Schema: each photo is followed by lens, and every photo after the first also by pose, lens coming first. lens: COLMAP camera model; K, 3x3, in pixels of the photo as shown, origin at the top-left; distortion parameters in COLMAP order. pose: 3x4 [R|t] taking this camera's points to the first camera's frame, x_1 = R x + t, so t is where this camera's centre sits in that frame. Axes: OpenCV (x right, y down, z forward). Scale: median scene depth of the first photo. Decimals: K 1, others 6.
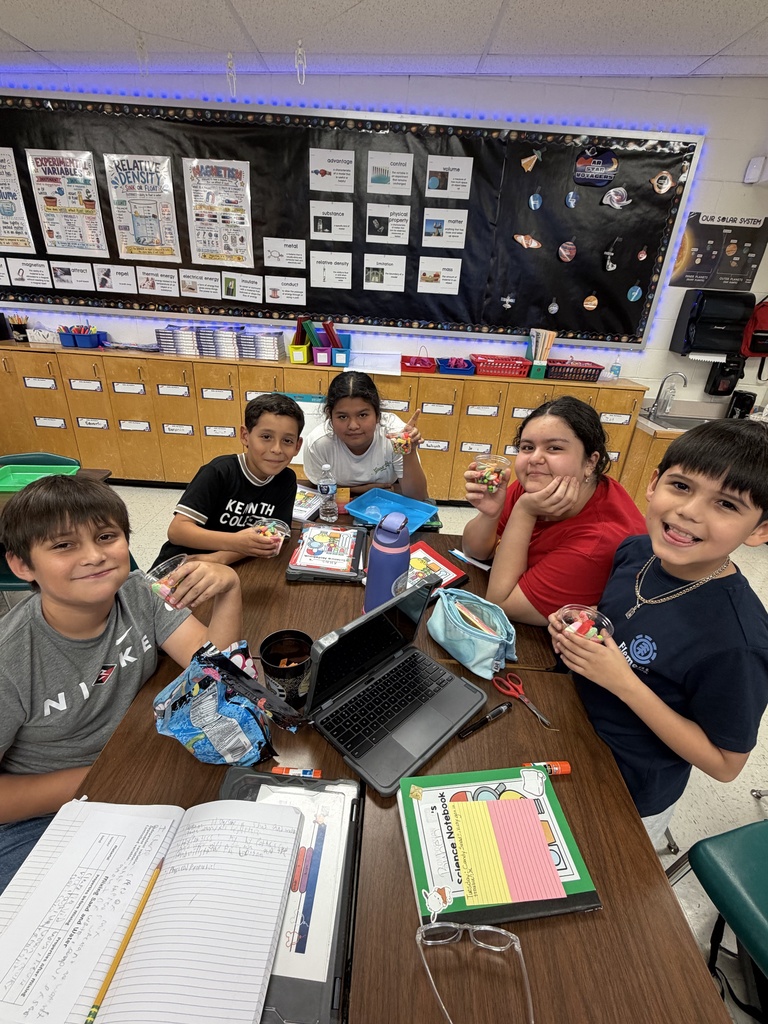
lens RADIAL K [[447.8, 0, 380.6], [0, 447.8, 510.8], [0, 0, 1]] dist [-0.002408, -0.000381]
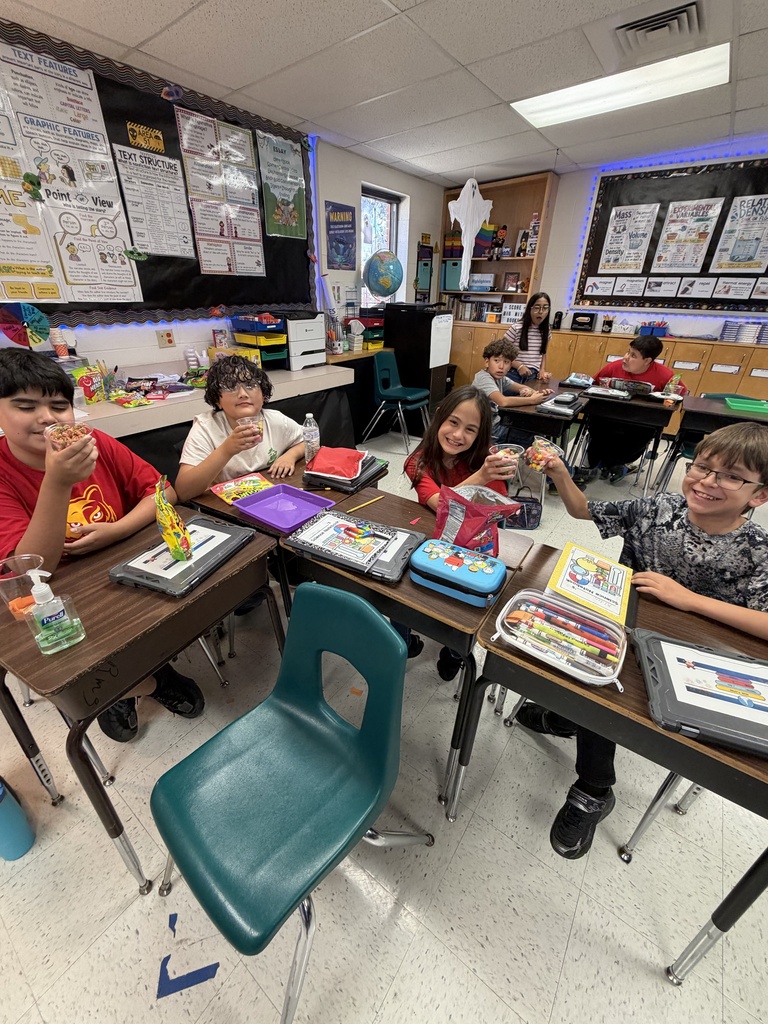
lens RADIAL K [[409.8, 0, 380.5], [0, 409.8, 517.6], [0, 0, 1]] dist [-0.001543, -0.000222]
pose [[0.814552, 0.243573, -0.526477, -0.564203], [-0.216577, 0.969643, 0.113520, 0.268732], [0.538145, 0.021555, 0.842577, -0.640882]]
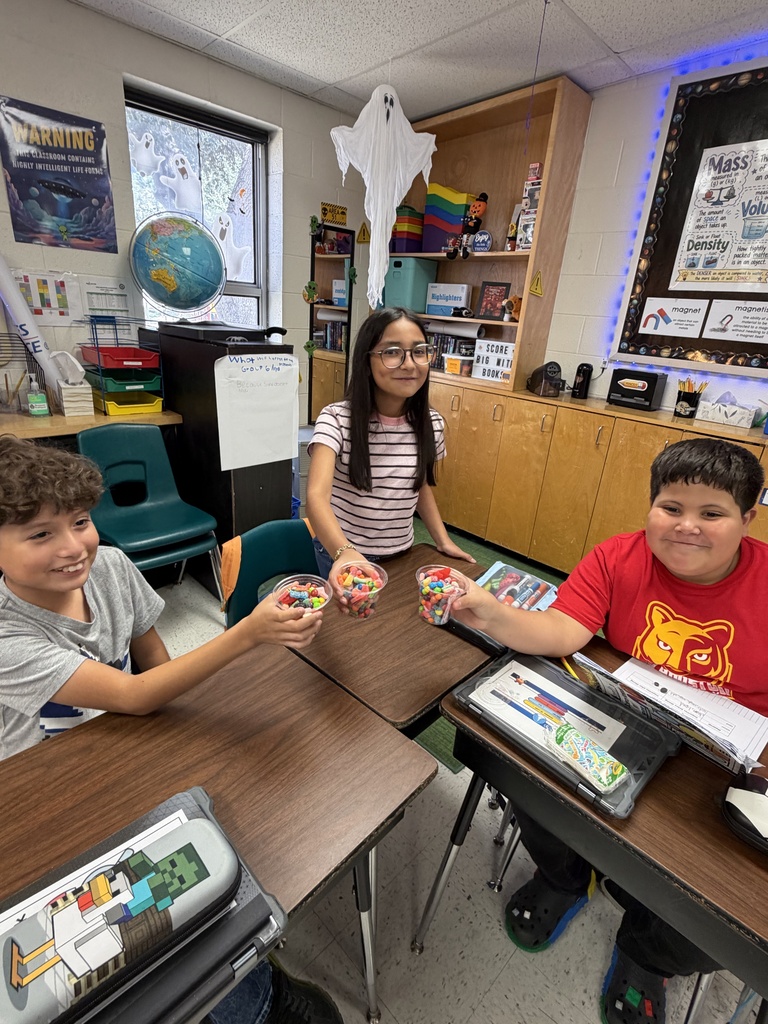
lens RADIAL K [[510.9, 0, 379.7], [0, 510.9, 512.9], [0, 0, 1]] dist [0.000572, 0.001095]
pose [[0.713171, 0.252892, -0.653783, -0.619127], [-0.322683, 0.946402, 0.014086, -0.106554], [0.622304, 0.200919, 0.756551, 0.160527]]
